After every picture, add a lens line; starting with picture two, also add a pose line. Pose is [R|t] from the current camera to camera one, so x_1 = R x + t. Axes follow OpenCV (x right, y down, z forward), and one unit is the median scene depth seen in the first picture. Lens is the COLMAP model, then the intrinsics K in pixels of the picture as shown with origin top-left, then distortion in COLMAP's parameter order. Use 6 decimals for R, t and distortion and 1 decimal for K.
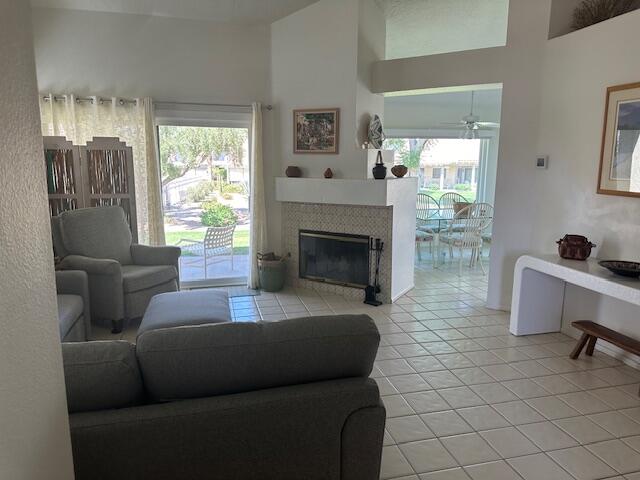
lens RADIAL K [[443.7, 0, 320.0], [0, 443.7, 240.0], [0, 0, 1]] dist [0.047868, -0.000134]
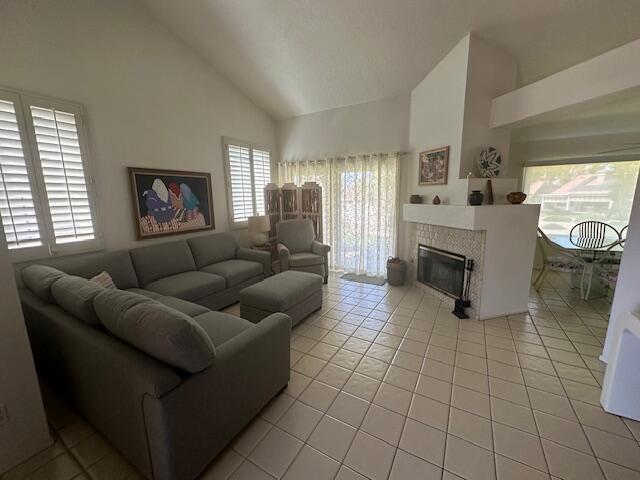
lens RADIAL K [[259.3, 0, 320.0], [0, 259.3, 240.0], [0, 0, 1]] dist [-0.000310, -0.000009]
pose [[0.714685, 0.099333, -0.692358, 0.290205], [-0.095687, 0.994443, 0.043901, -0.041122], [0.692871, 0.034874, 0.720218, 0.257912]]
